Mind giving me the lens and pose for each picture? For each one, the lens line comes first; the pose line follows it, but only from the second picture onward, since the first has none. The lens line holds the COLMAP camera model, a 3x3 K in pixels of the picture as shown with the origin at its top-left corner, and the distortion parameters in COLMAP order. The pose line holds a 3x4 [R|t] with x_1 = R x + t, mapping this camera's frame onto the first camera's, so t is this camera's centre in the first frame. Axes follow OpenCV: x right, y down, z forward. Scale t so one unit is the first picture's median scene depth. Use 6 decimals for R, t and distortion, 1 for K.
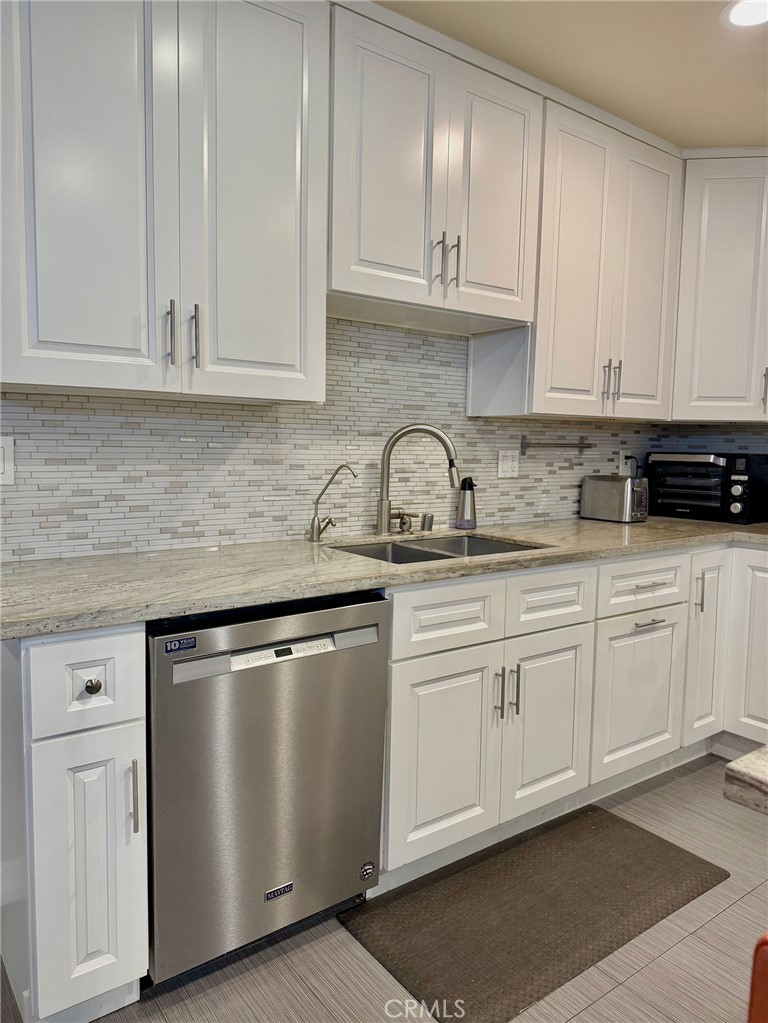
lens RADIAL K [[715.2, 0, 385.1], [0, 715.2, 509.5], [0, 0, 1]] dist [0.077401, -0.103551]
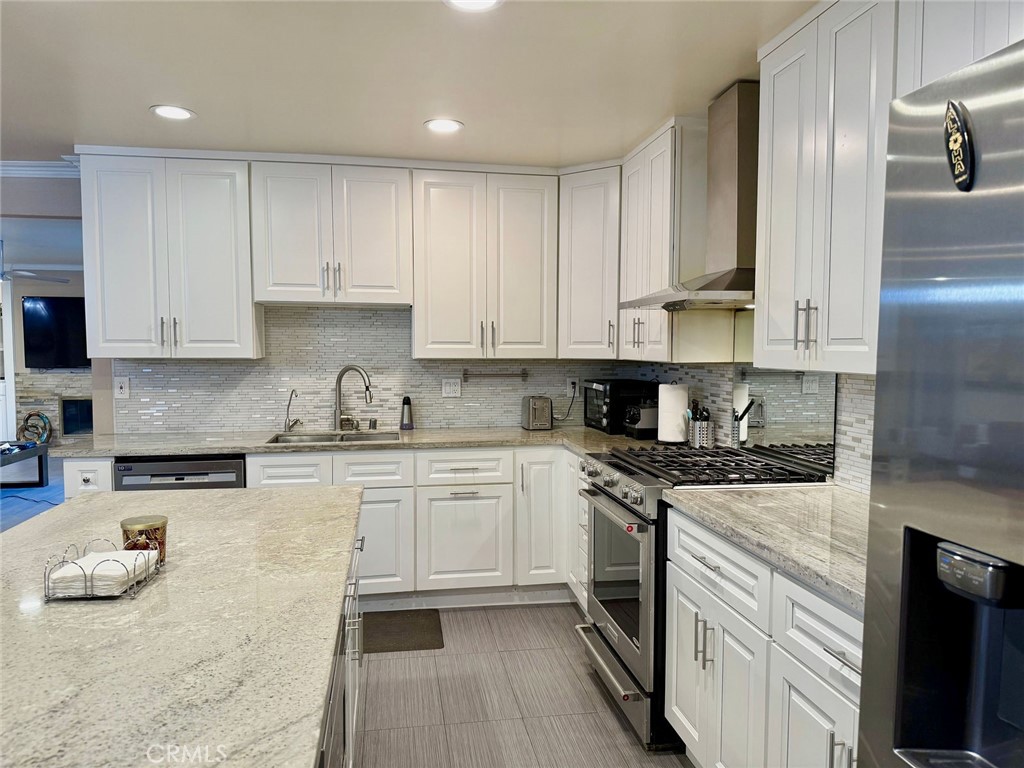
lens RADIAL K [[715.9, 0, 511.2], [0, 715.9, 391.3], [0, 0, 1]] dist [0.077401, -0.103551]
pose [[0.888165, 0.012402, -0.459357, 1.246750], [-0.028787, 0.999174, -0.028683, -0.022294], [0.458621, 0.038699, 0.887789, -0.354044]]
